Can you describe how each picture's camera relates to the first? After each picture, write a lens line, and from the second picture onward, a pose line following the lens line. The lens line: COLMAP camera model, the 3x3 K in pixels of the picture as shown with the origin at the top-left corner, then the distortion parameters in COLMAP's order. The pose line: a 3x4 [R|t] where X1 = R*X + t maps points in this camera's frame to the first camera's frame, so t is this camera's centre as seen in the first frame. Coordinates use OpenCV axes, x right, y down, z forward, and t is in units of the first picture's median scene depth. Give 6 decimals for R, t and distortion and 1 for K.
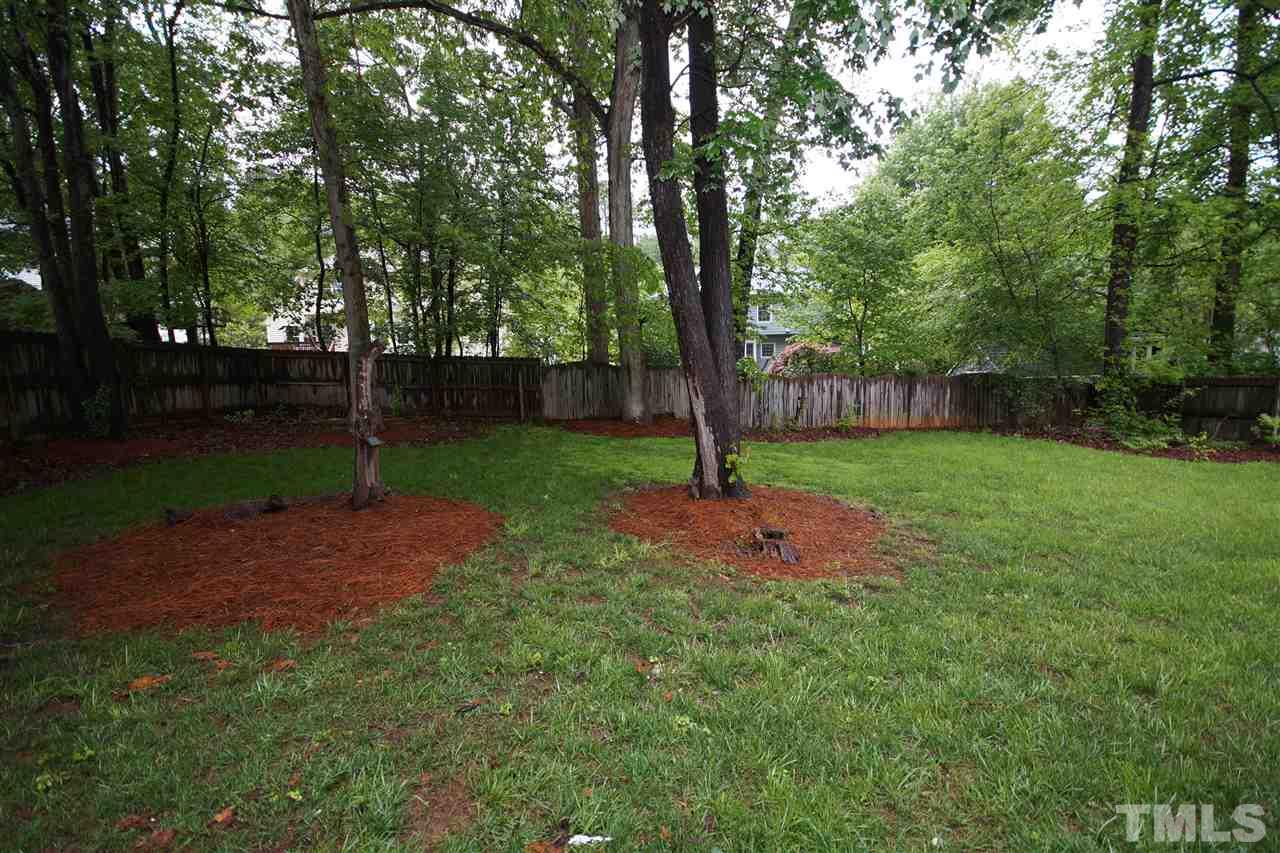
lens RADIAL K [[575.9, 0, 640.6], [0, 575.9, 426.2], [0, 0, 1]] dist [0.003394, 0.000051]
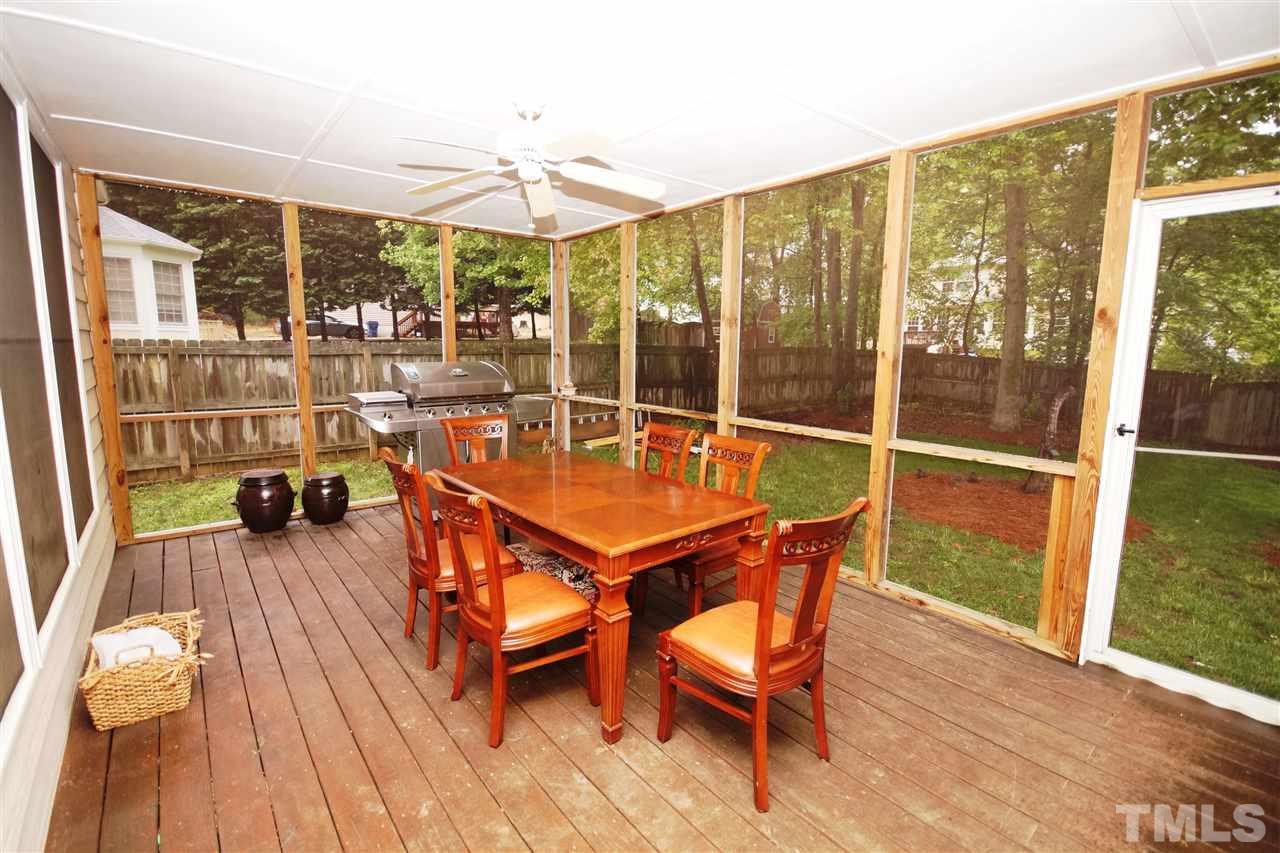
lens RADIAL K [[575.9, 0, 640.0], [0, 575.9, 422.7], [0, 0, 1]] dist [0.003394, 0.000051]
pose [[0.586509, 0.142617, -0.797287, 0.130037], [-0.109738, 0.989291, 0.096236, -0.103523], [0.802474, 0.031050, 0.595879, -0.993477]]
